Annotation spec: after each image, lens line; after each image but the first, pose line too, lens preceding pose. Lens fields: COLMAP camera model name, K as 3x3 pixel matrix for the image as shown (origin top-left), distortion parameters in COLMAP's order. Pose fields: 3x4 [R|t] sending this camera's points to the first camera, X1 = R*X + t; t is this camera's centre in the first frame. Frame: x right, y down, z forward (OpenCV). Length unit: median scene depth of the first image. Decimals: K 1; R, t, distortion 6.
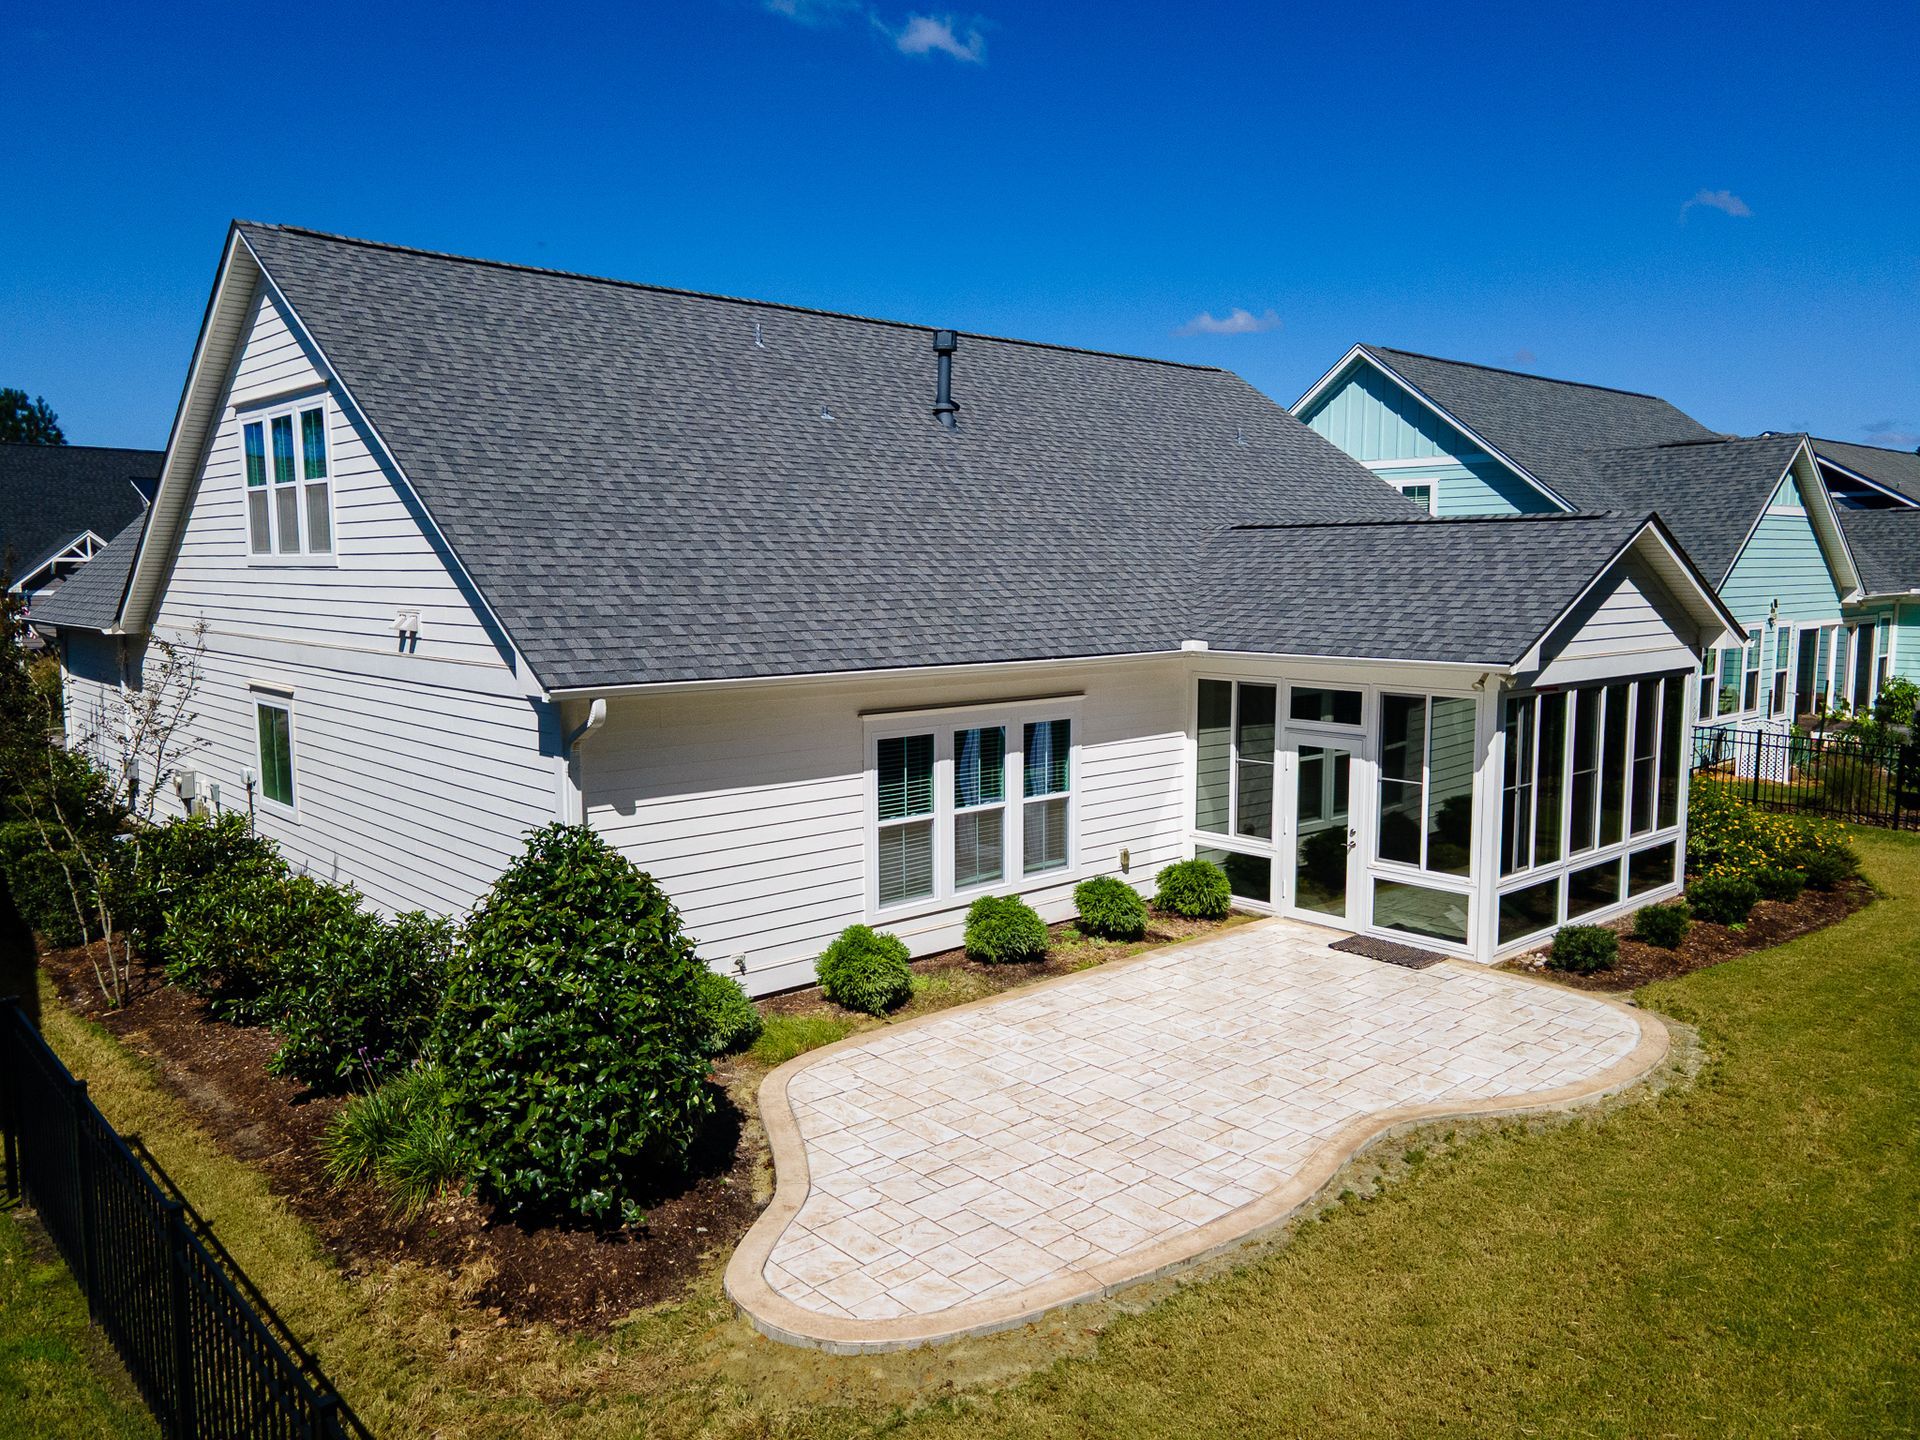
lens RADIAL K [[1402.7, 0, 953.6], [0, 1402.7, 716.2], [0, 0, 1]] dist [0.026507, 0.033335]
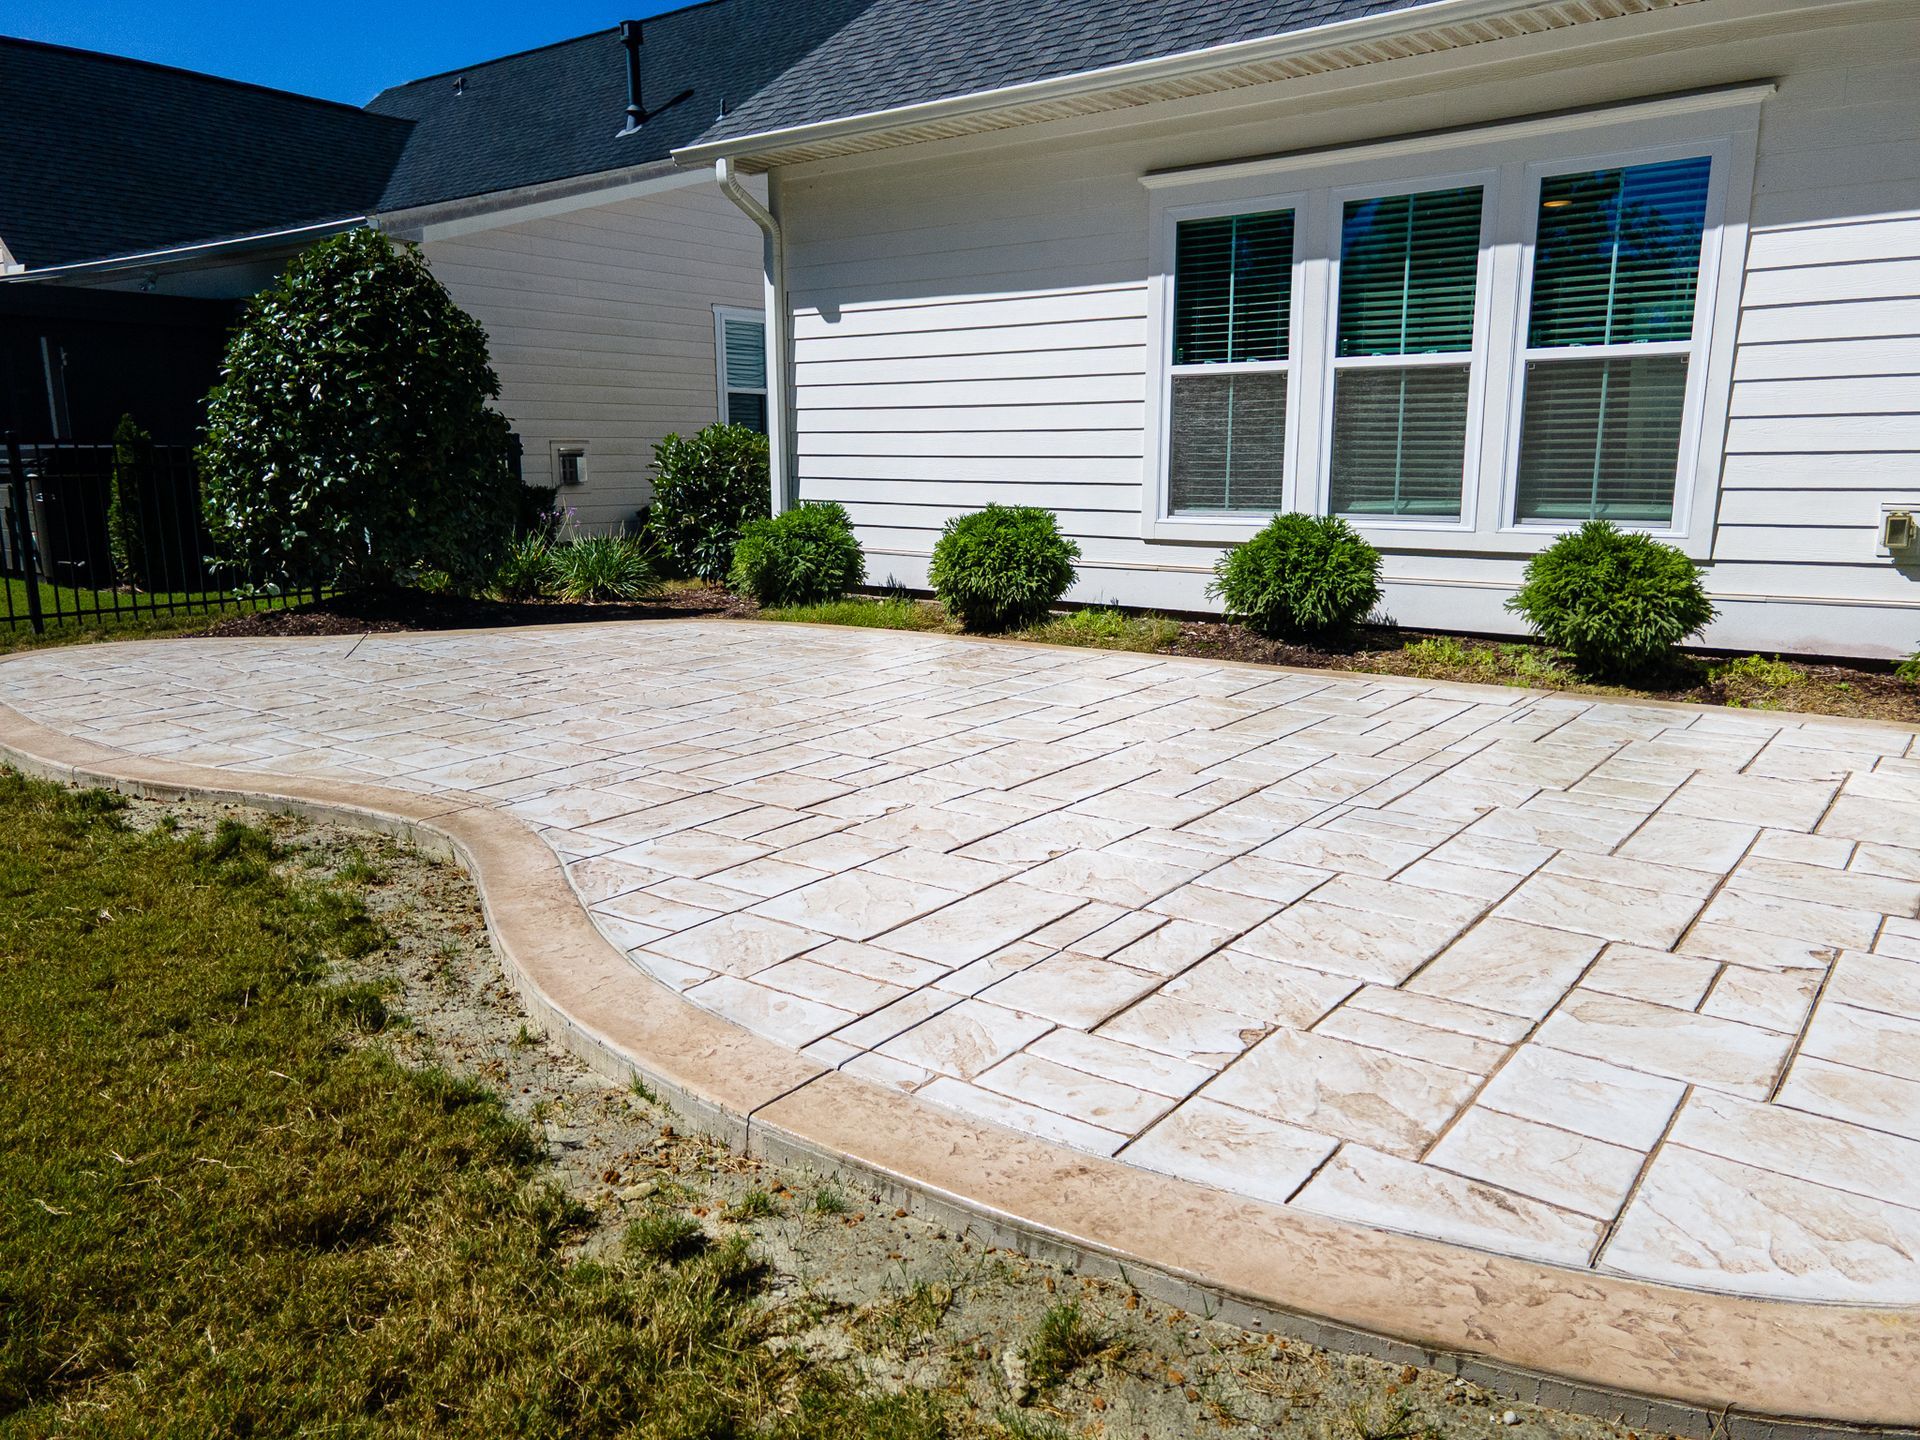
lens RADIAL K [[1402.7, 0, 953.2], [0, 1402.7, 716.6], [0, 0, 1]] dist [0.026507, 0.033335]
pose [[0.181794, 0.184477, -0.965877, 0.532194], [-0.104223, 0.980327, 0.167621, 0.129288], [0.977798, 0.070194, 0.197444, 0.783906]]
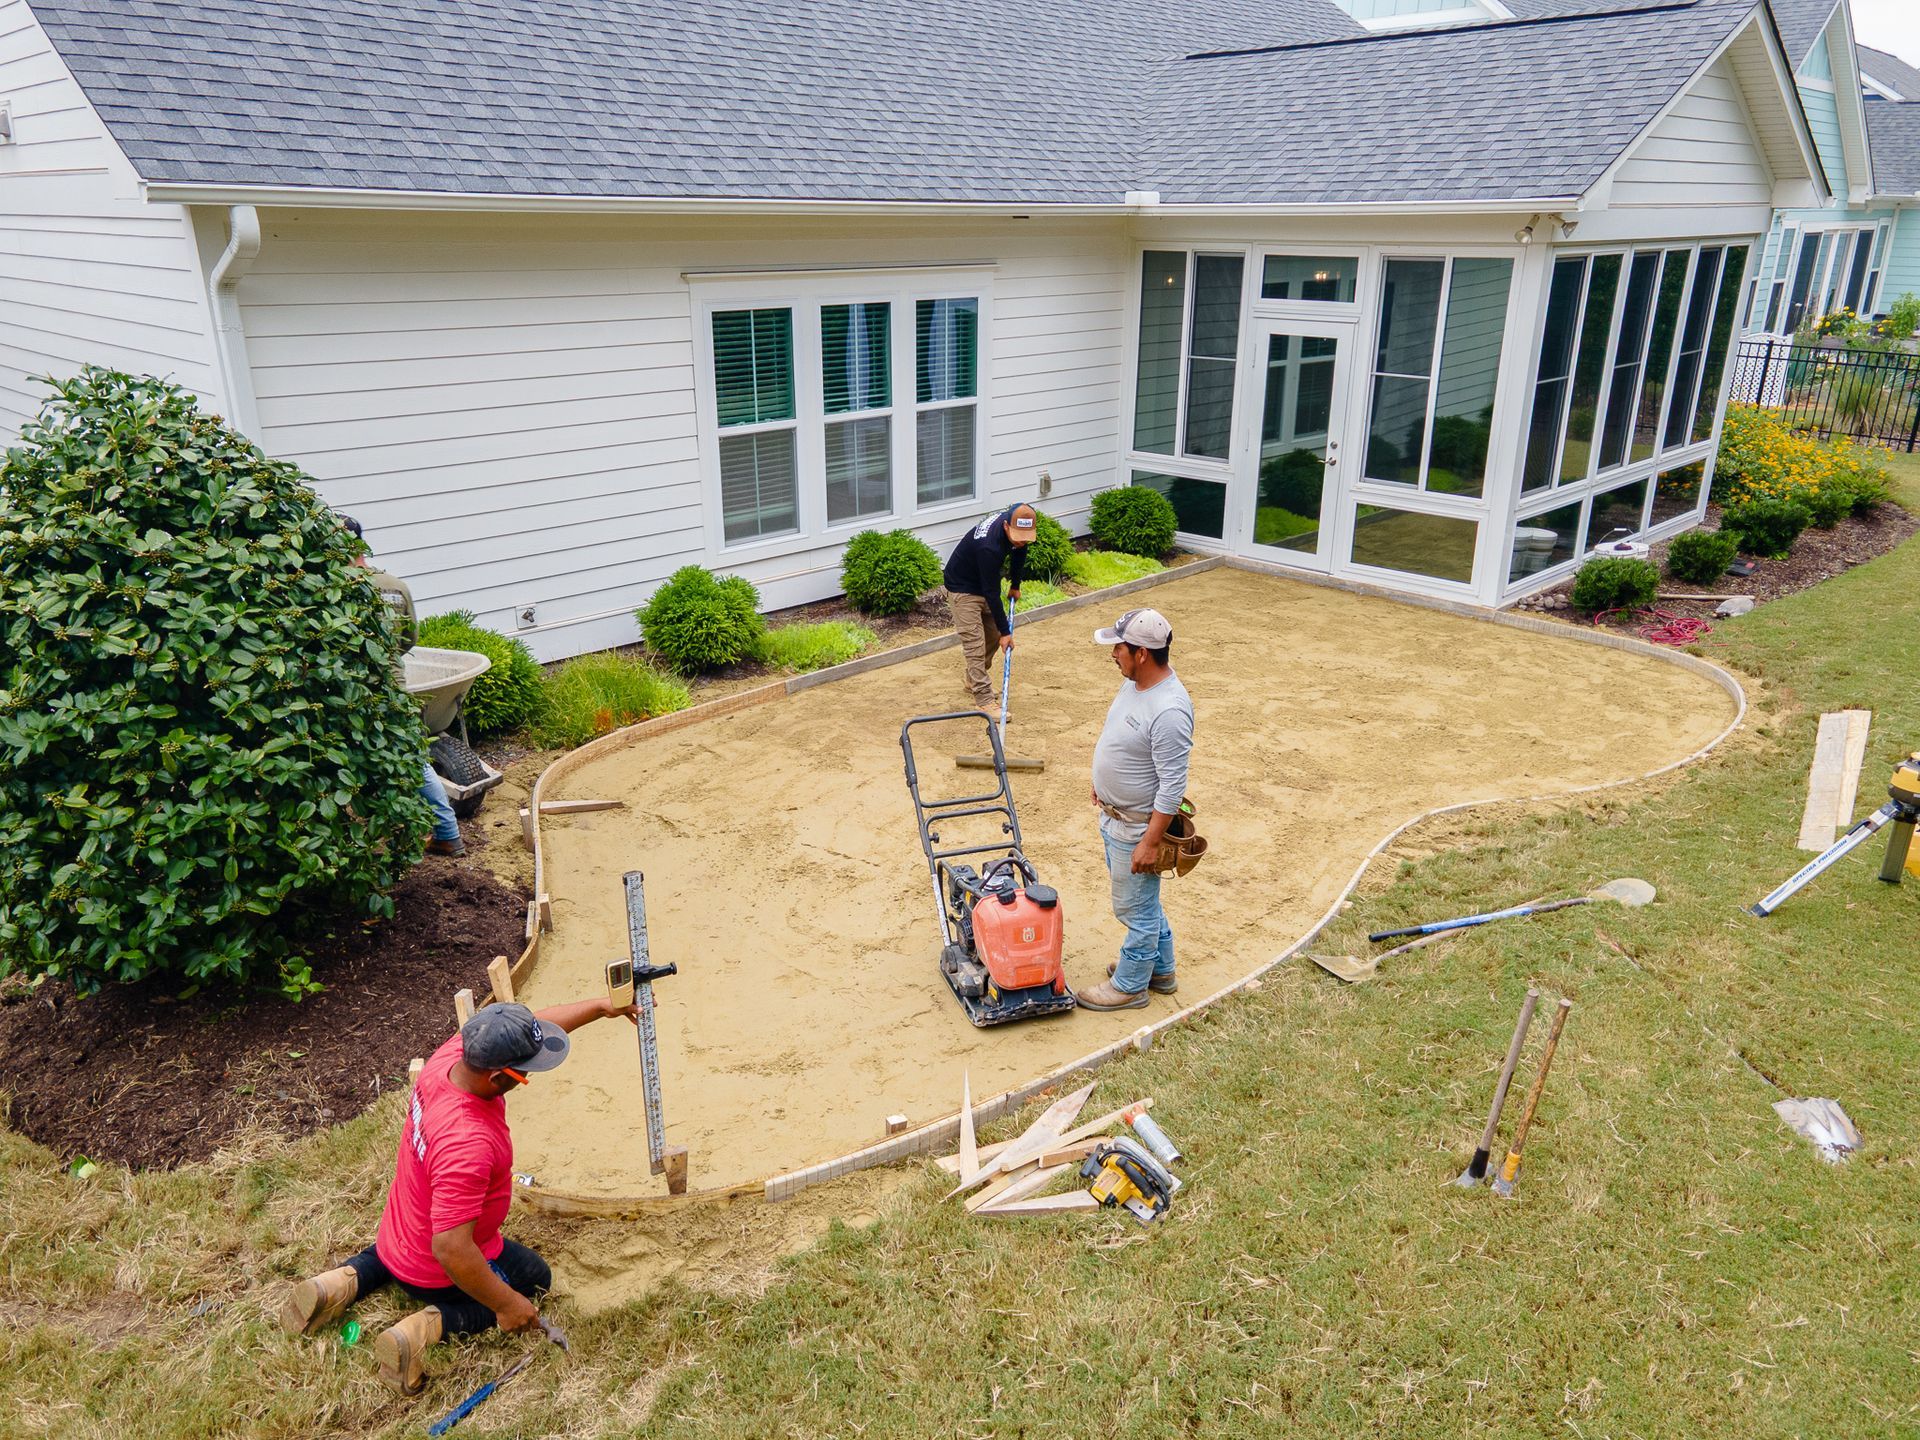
lens RADIAL K [[1402.7, 0, 955.3], [0, 1402.7, 714.8], [0, 0, 1]] dist [0.026507, 0.033335]
pose [[0.997711, -0.017511, 0.065316, 0.019436], [0.001886, 0.972719, 0.231977, 0.049639], [-0.067596, -0.231323, 0.970526, 0.233412]]
